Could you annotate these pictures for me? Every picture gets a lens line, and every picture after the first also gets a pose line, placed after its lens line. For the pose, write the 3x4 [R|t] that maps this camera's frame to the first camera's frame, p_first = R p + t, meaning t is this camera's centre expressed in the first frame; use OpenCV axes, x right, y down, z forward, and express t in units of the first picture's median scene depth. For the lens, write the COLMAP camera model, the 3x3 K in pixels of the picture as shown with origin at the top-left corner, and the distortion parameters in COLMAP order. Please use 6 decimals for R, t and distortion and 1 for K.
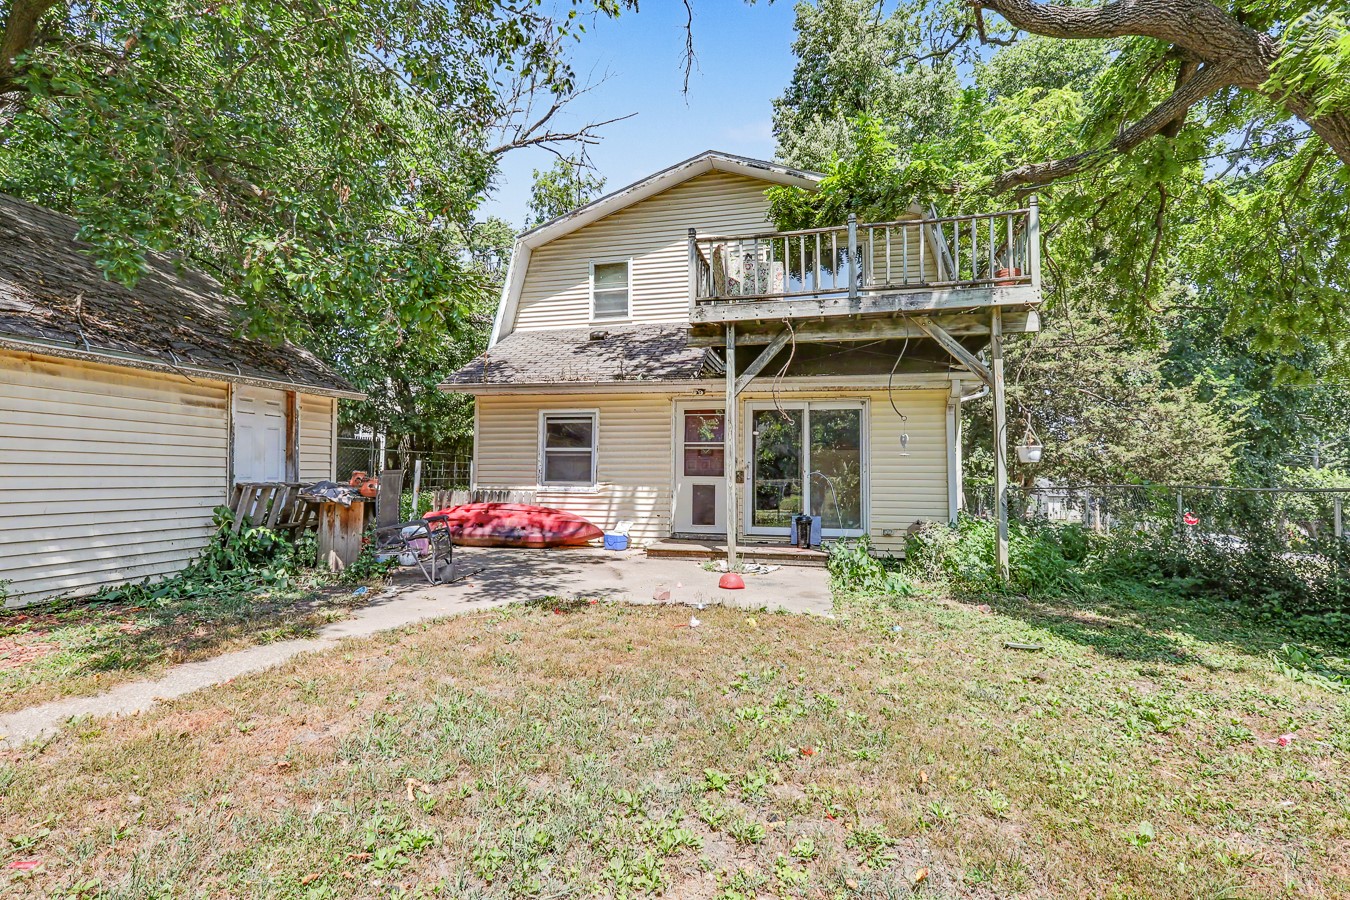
lens RADIAL K [[626.7, 0, 671.5], [0, 626.7, 427.5], [0, 0, 1]] dist [0.001338, -0.000011]
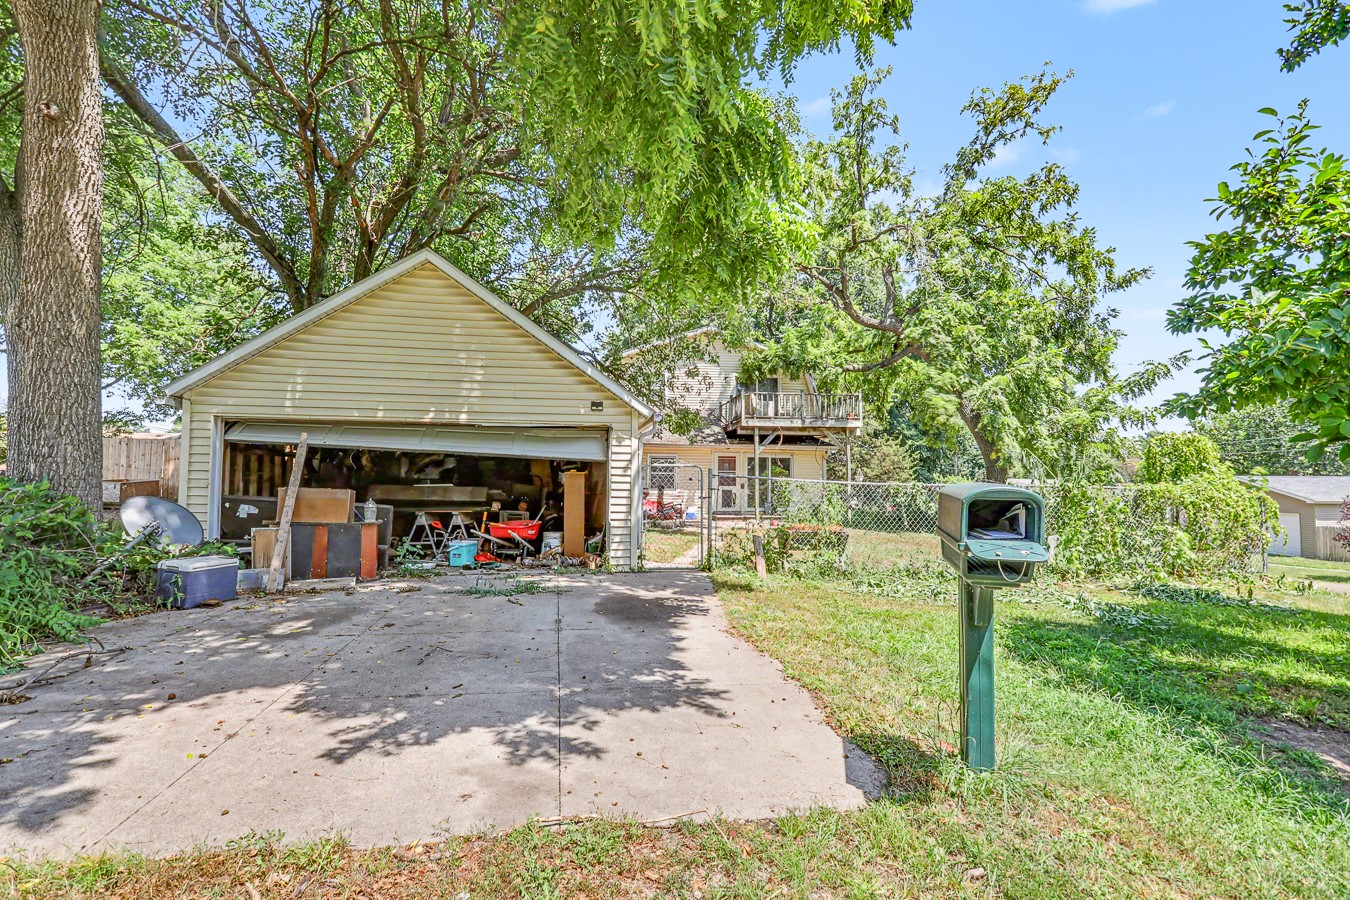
lens RADIAL K [[626.7, 0, 671.5], [0, 626.7, 427.5], [0, 0, 1]] dist [0.001338, -0.000011]
pose [[0.935801, 0.026759, 0.351513, -0.942923], [-0.024915, 0.999642, -0.009769, -0.106912], [-0.351648, 0.000384, 0.936132, -1.060649]]
